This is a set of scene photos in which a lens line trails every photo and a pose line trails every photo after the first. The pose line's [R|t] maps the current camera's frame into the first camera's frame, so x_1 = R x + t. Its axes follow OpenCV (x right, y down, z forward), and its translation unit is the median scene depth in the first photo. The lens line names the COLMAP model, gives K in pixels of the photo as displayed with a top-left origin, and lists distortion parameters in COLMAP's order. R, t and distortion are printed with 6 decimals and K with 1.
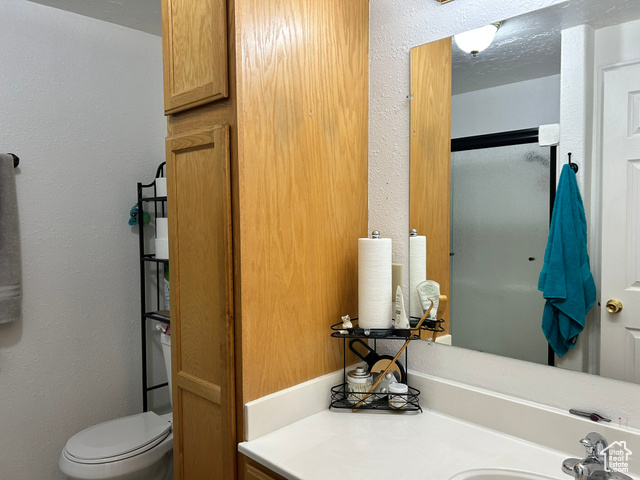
lens RADIAL K [[477.0, 0, 321.2], [0, 477.0, 240.6], [0, 0, 1]] dist [0.022757, -0.042431]
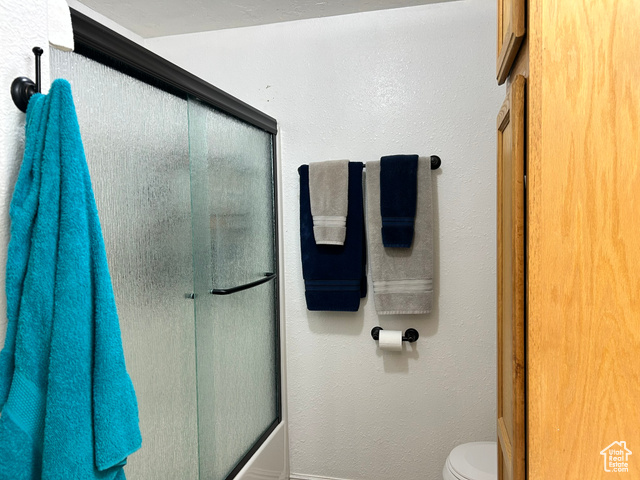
lens RADIAL K [[477.0, 0, 320.2], [0, 477.0, 239.0], [0, 0, 1]] dist [0.022757, -0.042431]
pose [[0.484239, 0.035171, -0.874228, 0.247009], [-0.029260, 0.999284, 0.023995, -0.024081], [0.874446, 0.013960, 0.484922, 0.414035]]
